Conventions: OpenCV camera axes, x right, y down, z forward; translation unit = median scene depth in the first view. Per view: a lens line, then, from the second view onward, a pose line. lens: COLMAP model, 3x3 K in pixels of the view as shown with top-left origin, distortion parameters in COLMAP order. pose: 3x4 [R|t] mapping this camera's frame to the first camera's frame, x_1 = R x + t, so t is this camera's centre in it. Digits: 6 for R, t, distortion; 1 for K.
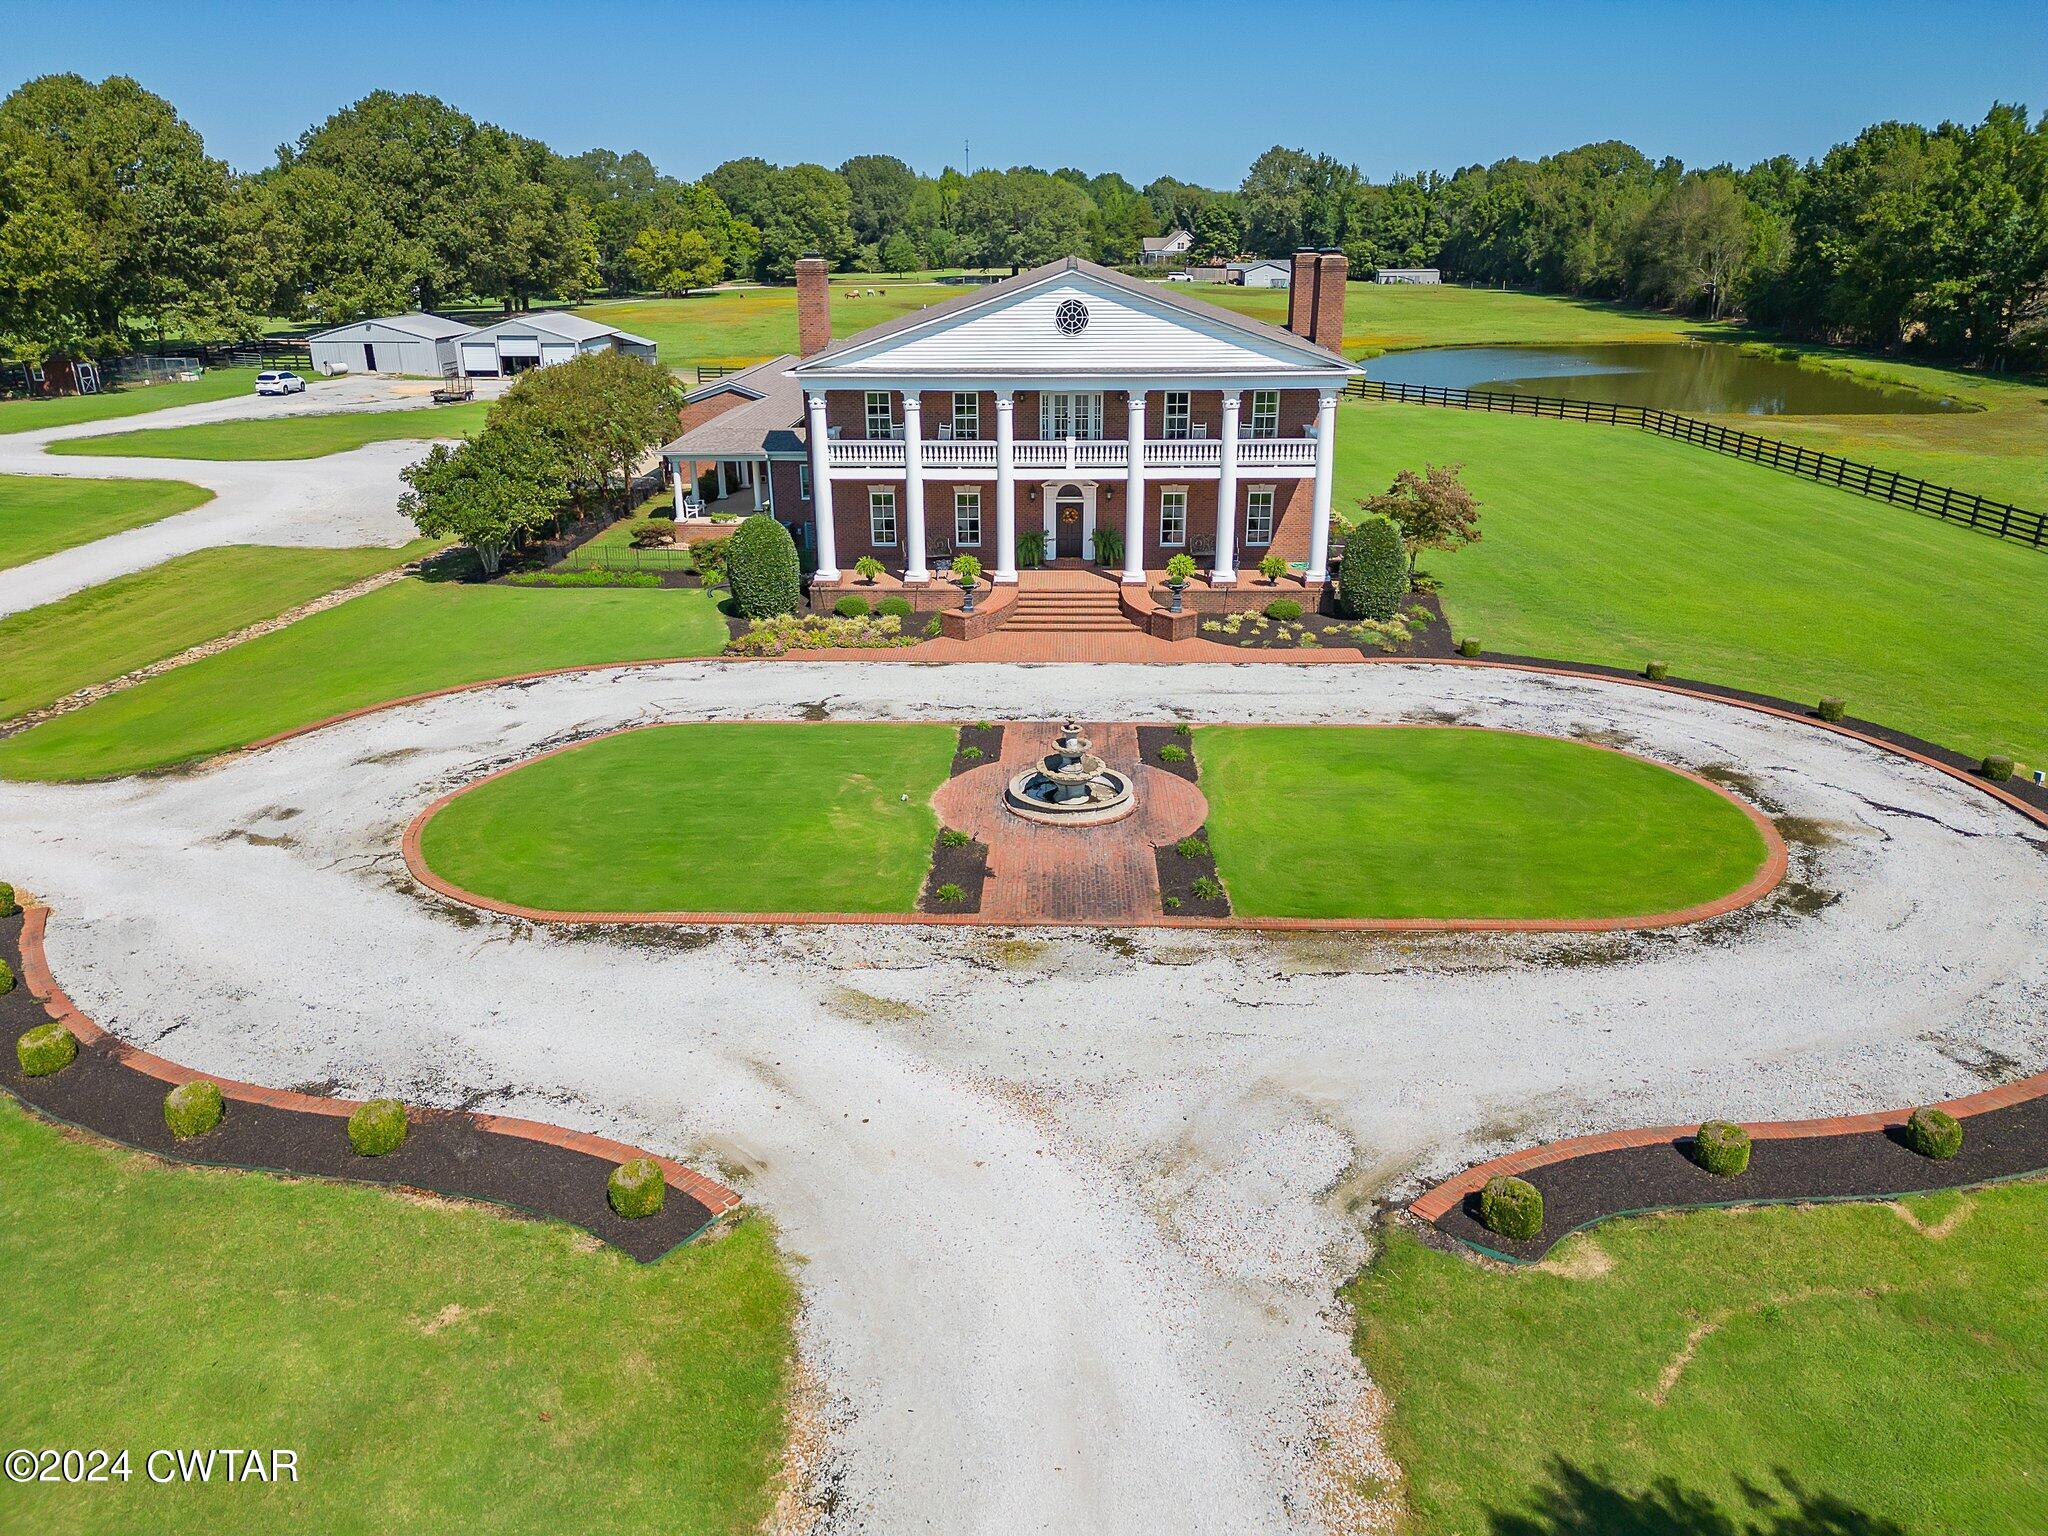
lens RADIAL K [[1435.1, 0, 1022.4], [0, 1435.1, 758.0], [0, 0, 1]] dist [0.049623, -0.034213]
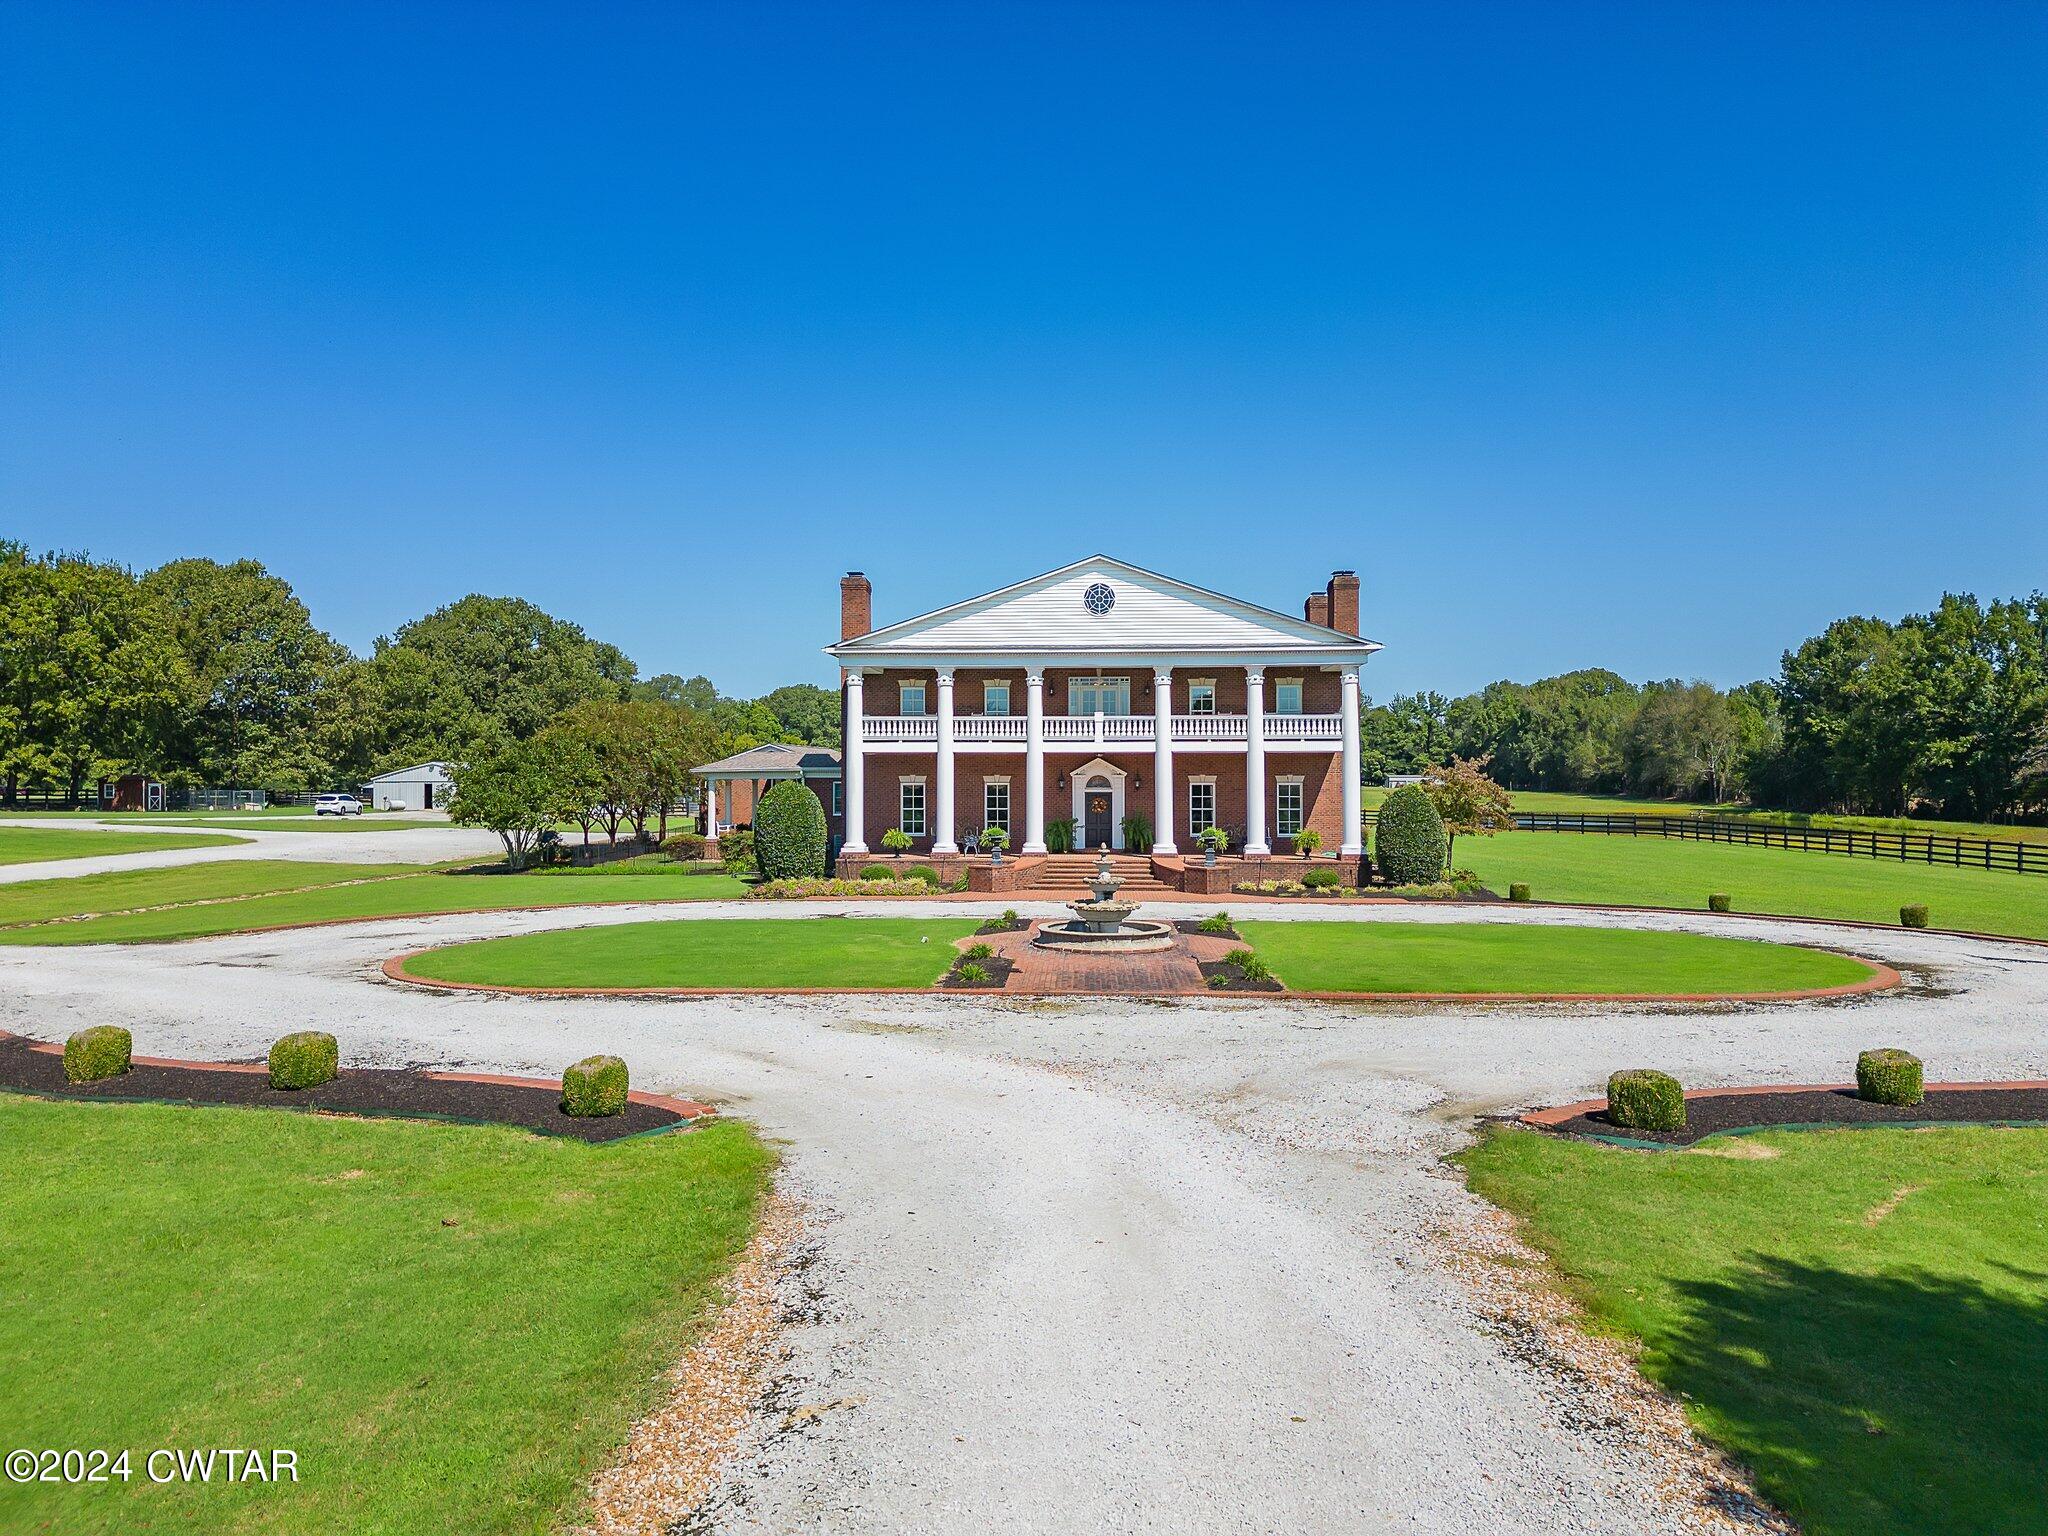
lens RADIAL K [[1429.2, 0, 1022.1], [0, 1429.2, 761.7], [0, 0, 1]] dist [0.082087, -0.092685]
pose [[0.999789, 0.003752, -0.020216, -0.000485], [-0.010655, 0.935443, -0.353316, 0.156282], [0.017586, 0.353456, 0.935286, 0.056114]]
